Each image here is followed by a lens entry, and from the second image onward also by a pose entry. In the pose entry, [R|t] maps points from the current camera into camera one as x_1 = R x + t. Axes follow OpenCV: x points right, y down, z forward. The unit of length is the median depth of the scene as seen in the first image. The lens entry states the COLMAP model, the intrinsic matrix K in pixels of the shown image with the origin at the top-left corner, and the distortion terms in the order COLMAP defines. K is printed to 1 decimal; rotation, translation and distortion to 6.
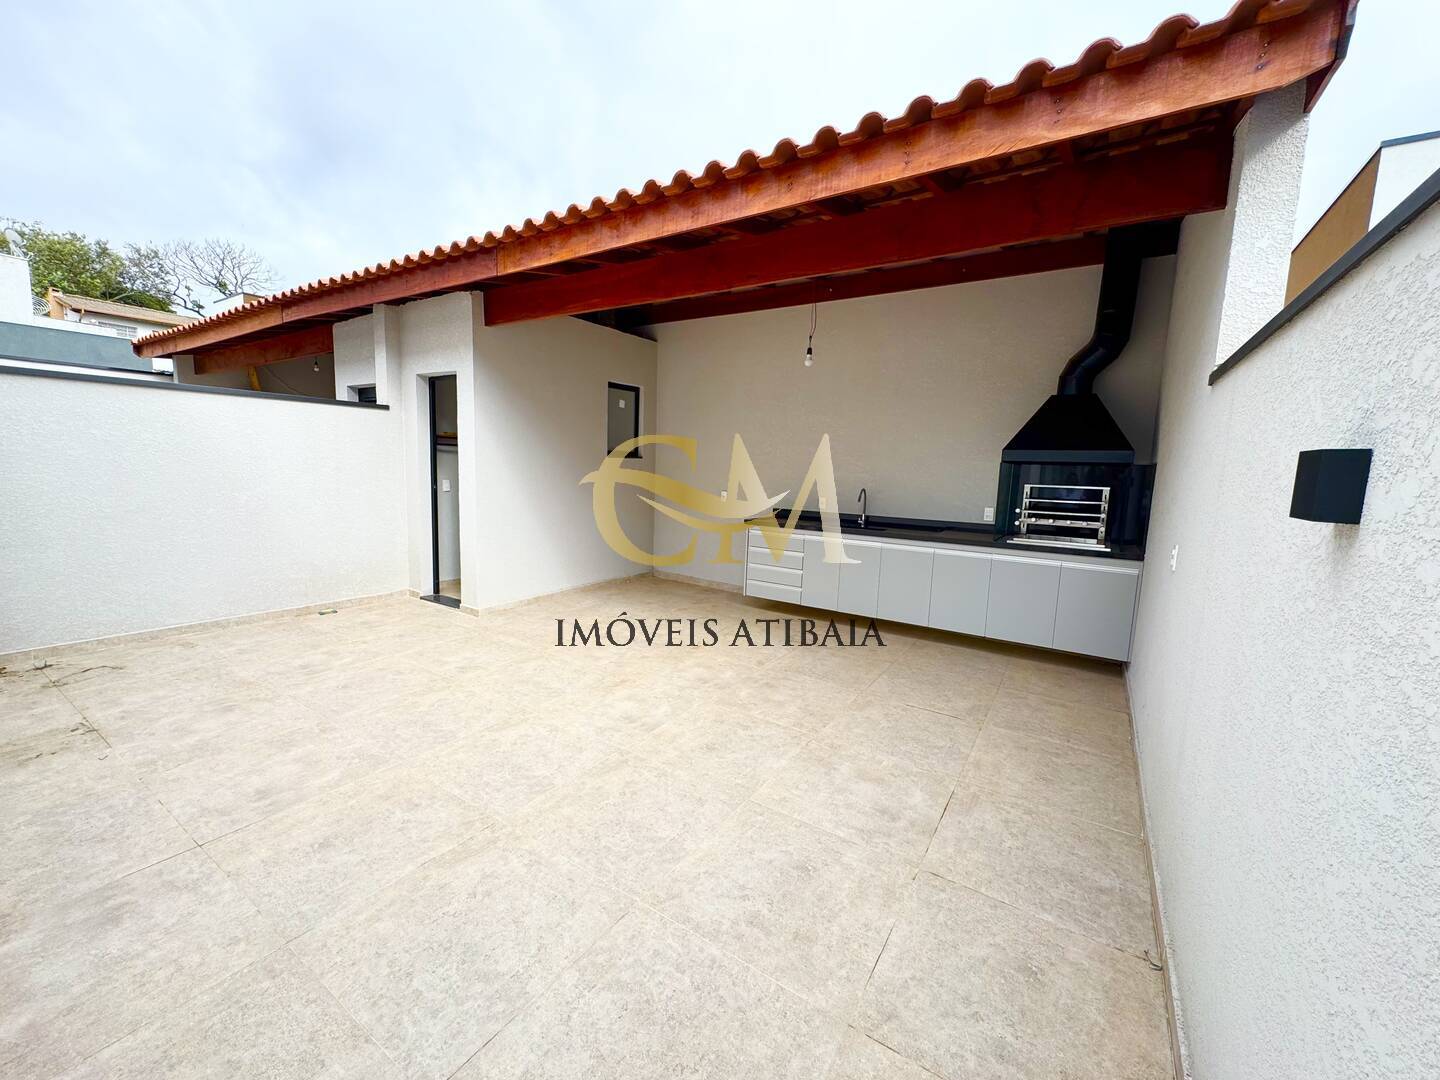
lens RADIAL K [[575.8, 0, 718.4], [0, 575.8, 539.8], [0, 0, 1]] dist [-0.002518, 0.000218]
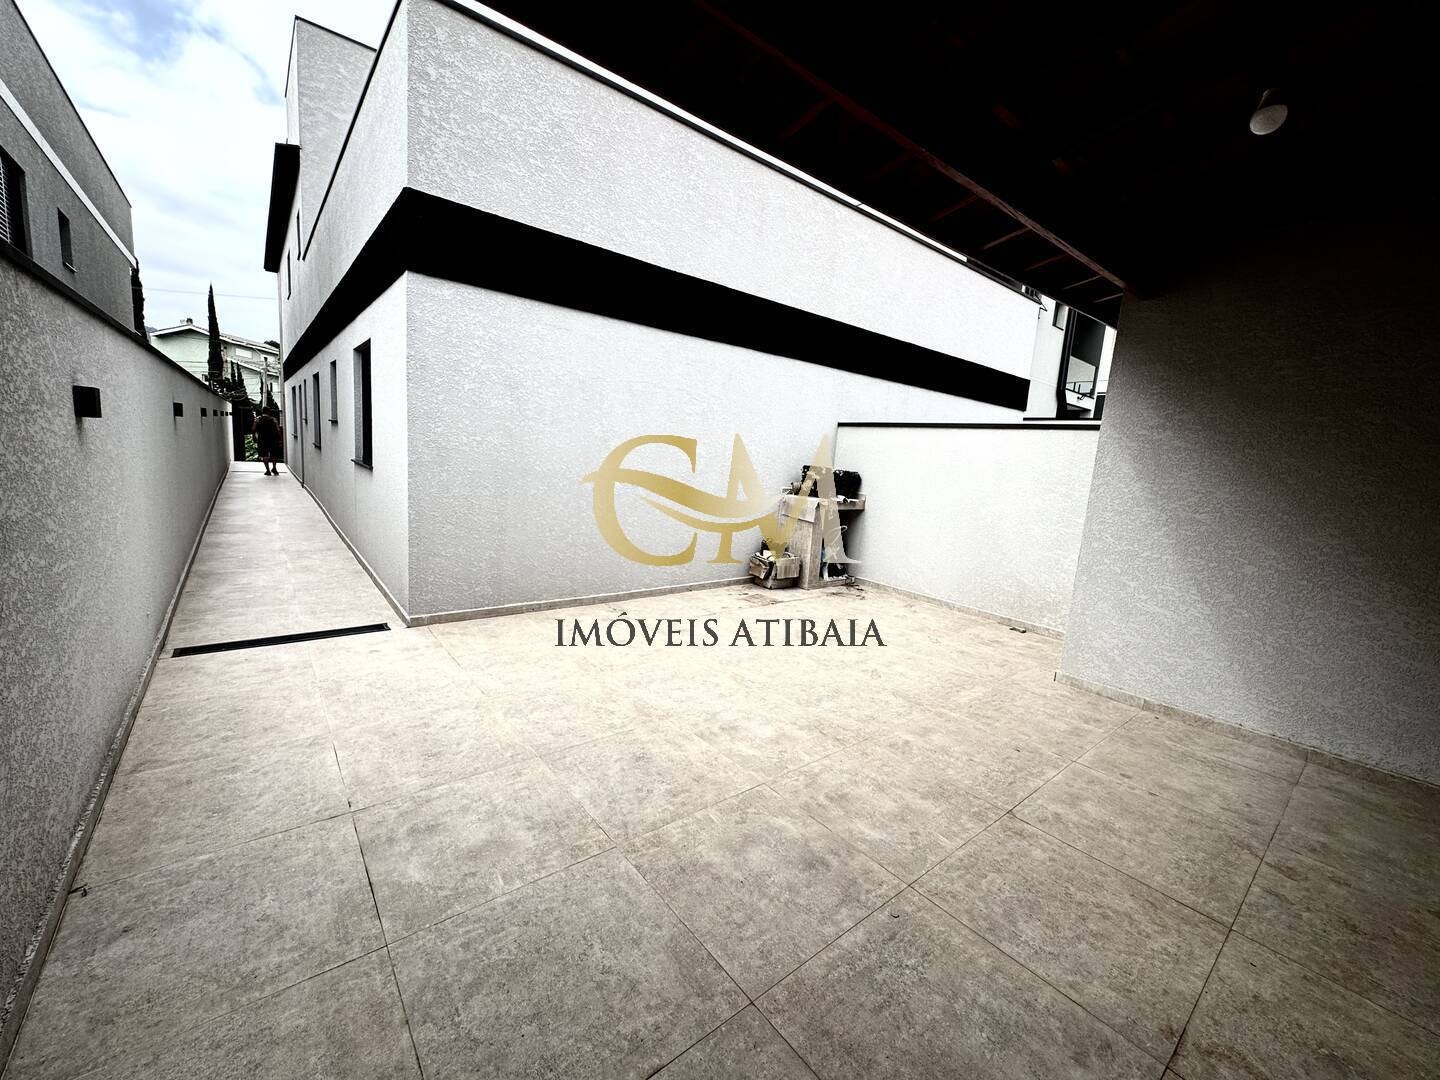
lens RADIAL K [[575.8, 0, 718.4], [0, 575.8, 539.8], [0, 0, 1]] dist [-0.002518, 0.000218]
pose [[-0.307801, 0.085944, -0.947561, 0.619598], [-0.205445, 0.966414, 0.154390, -0.108828], [0.929005, 0.242193, -0.279807, 1.023032]]
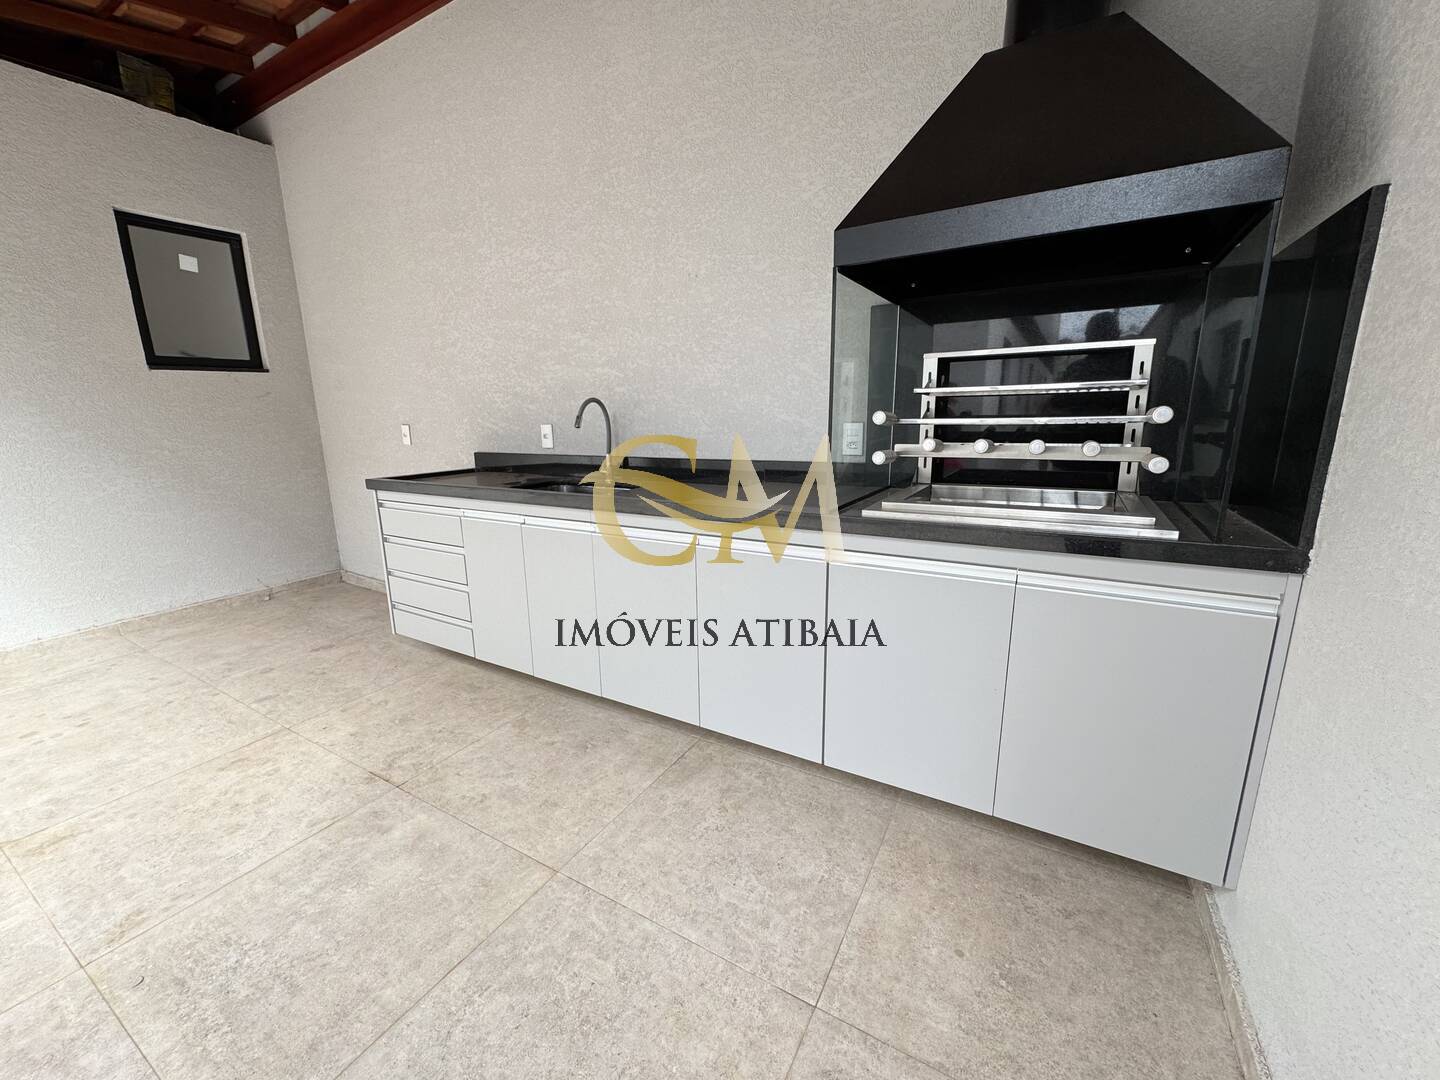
lens RADIAL K [[575.4, 0, 719.1], [0, 575.4, 540.1], [0, 0, 1]] dist [-0.002950, 0.000419]
pose [[0.997538, -0.057787, 0.039729, 0.471801], [0.053936, 0.994298, 0.091995, -0.020353], [-0.044818, -0.089626, 0.994967, 0.776139]]
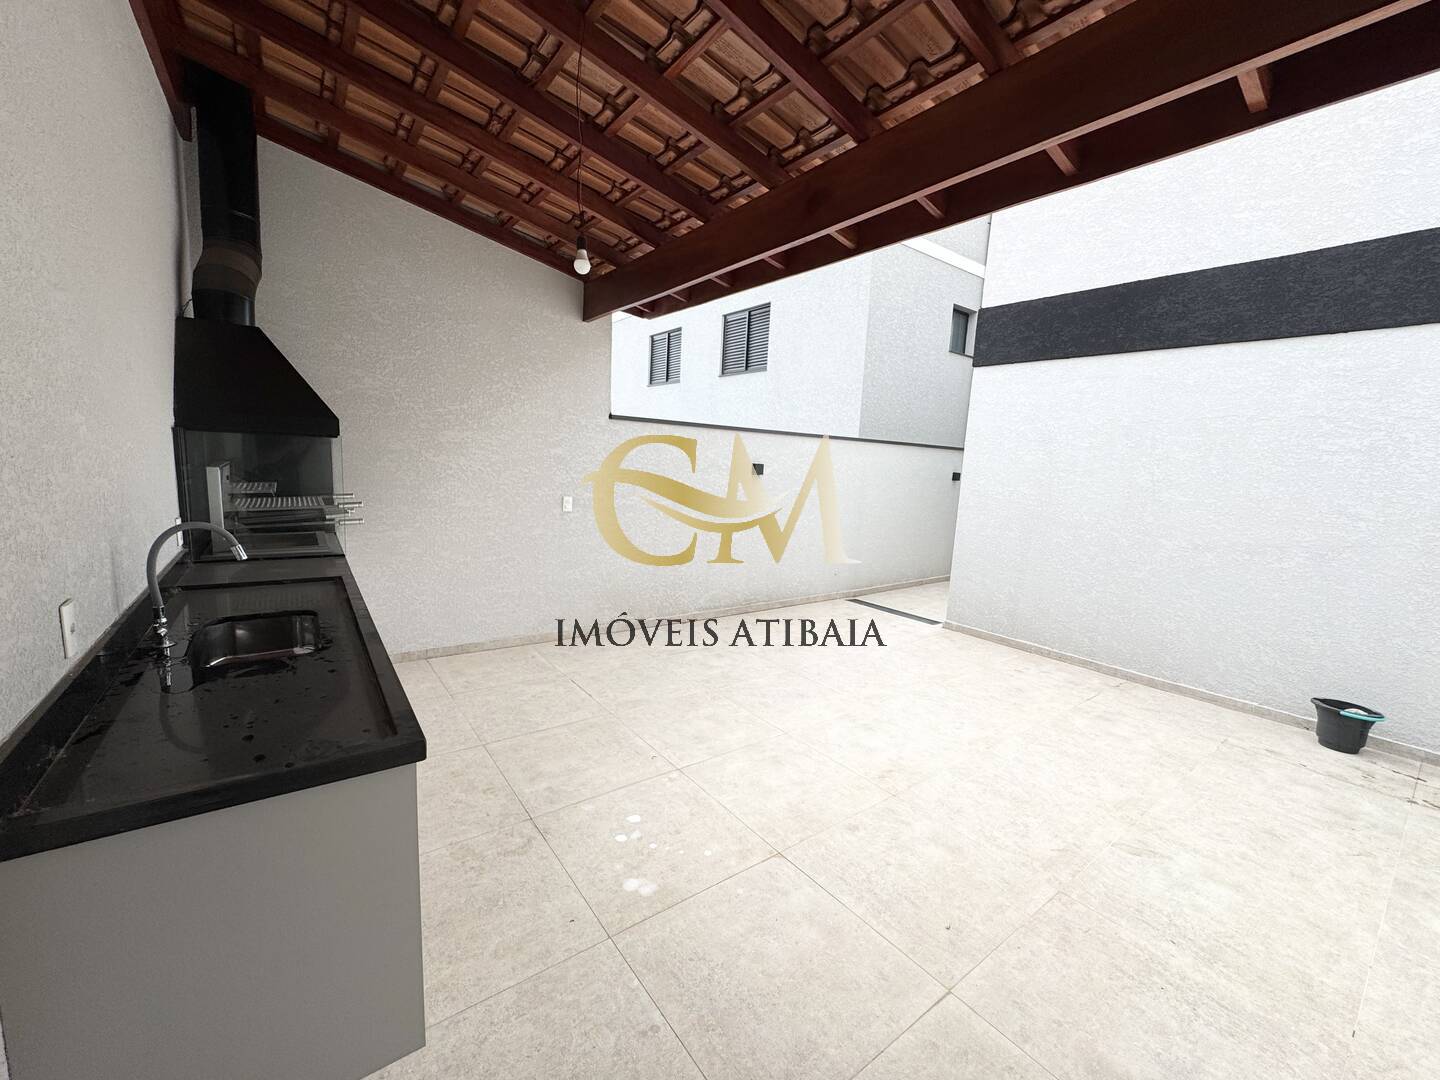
lens RADIAL K [[575.8, 0, 718.4], [0, 575.8, 539.8], [0, 0, 1]] dist [-0.002518, 0.000218]
pose [[-0.934628, -0.131657, 0.330359, -0.177964], [-0.039719, 0.961780, 0.270926, -0.255530], [-0.353403, 0.240094, -0.904136, 1.717825]]
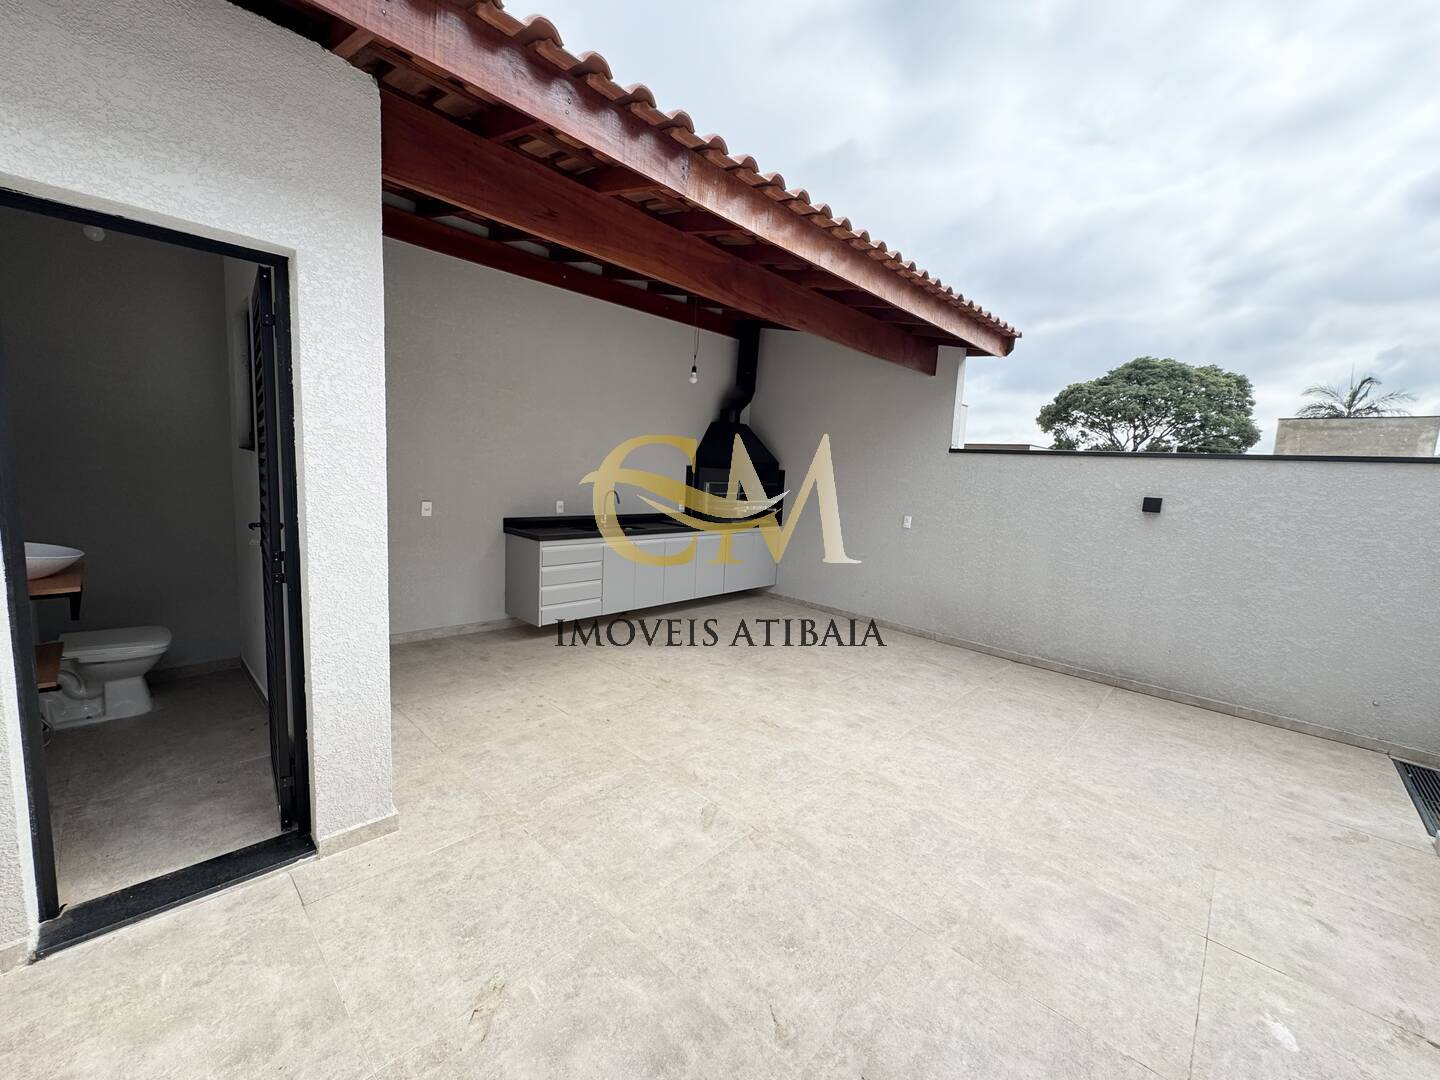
lens RADIAL K [[575.8, 0, 718.4], [0, 575.8, 539.8], [0, 0, 1]] dist [-0.002518, 0.000218]
pose [[0.181921, -0.147017, 0.972261, -1.068327], [0.077699, 0.987818, 0.134831, -0.182452], [-0.980239, 0.051015, 0.191128, 0.895304]]
